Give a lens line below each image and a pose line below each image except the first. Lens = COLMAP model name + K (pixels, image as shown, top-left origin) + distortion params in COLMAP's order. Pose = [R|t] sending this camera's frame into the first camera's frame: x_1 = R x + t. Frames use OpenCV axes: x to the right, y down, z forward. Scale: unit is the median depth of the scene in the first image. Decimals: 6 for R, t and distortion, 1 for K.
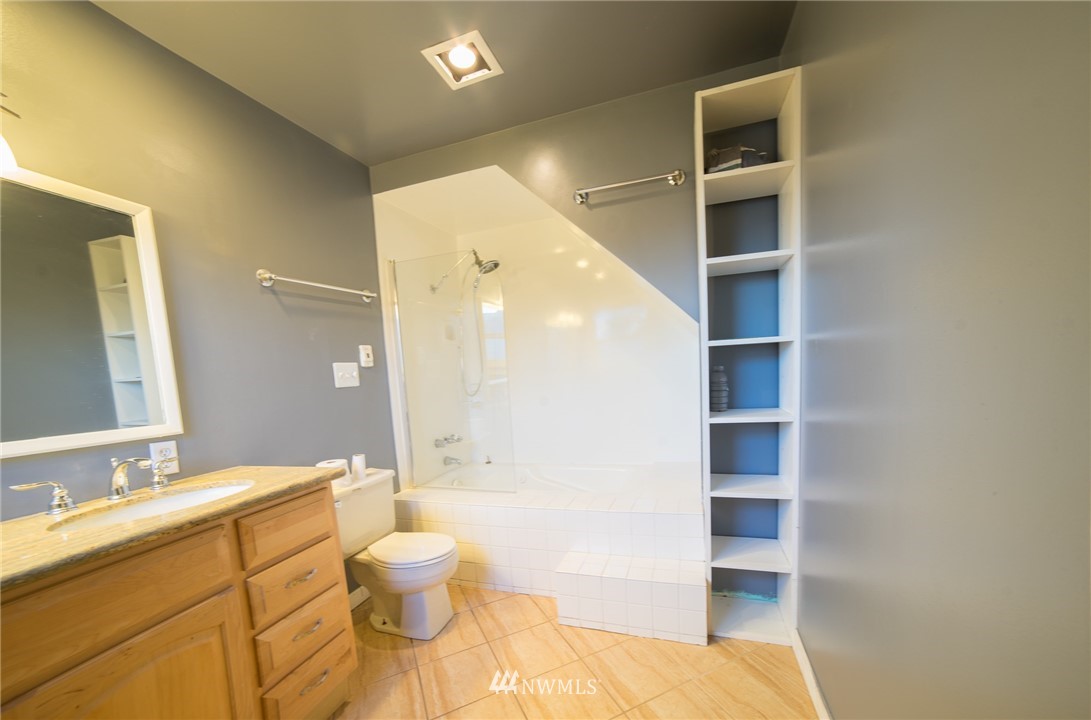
lens RADIAL K [[424.8, 0, 545.0], [0, 424.8, 363.1], [0, 0, 1]] dist [0.000913, 0.000267]
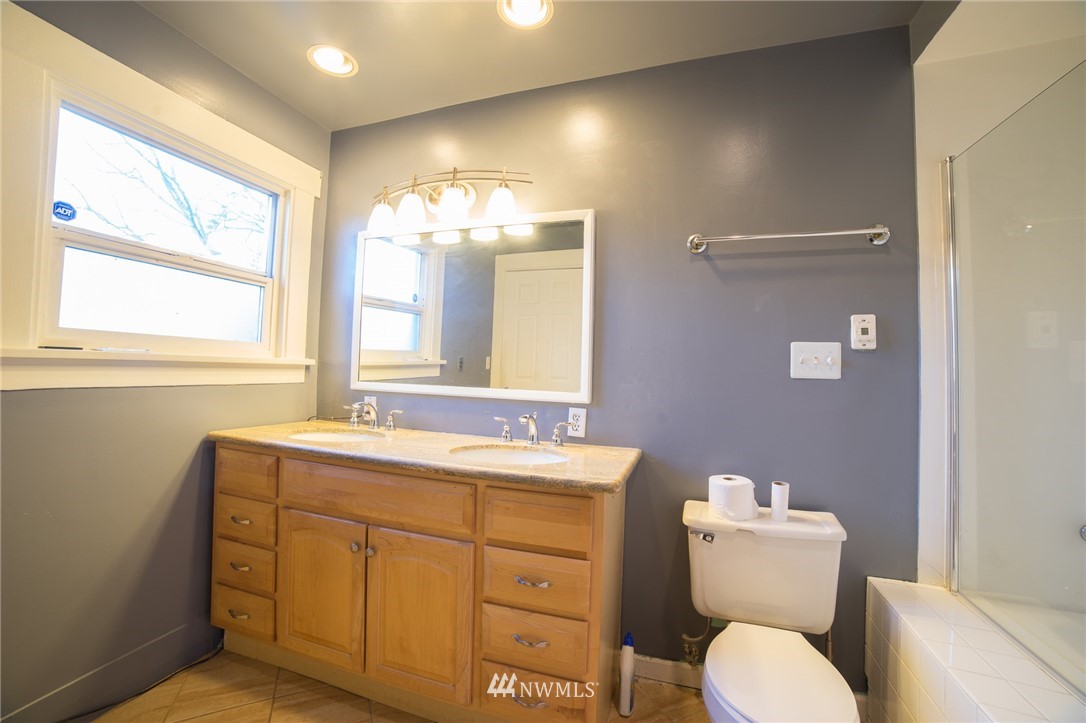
lens RADIAL K [[420.9, 0, 543.6], [0, 420.9, 351.7], [0, 0, 1]] dist [-0.059615, -0.000163]
pose [[0.017492, 0.021193, -0.999622, 0.239985], [-0.011040, 0.999718, 0.021002, 0.007739], [0.999786, 0.010669, 0.017721, 0.863114]]
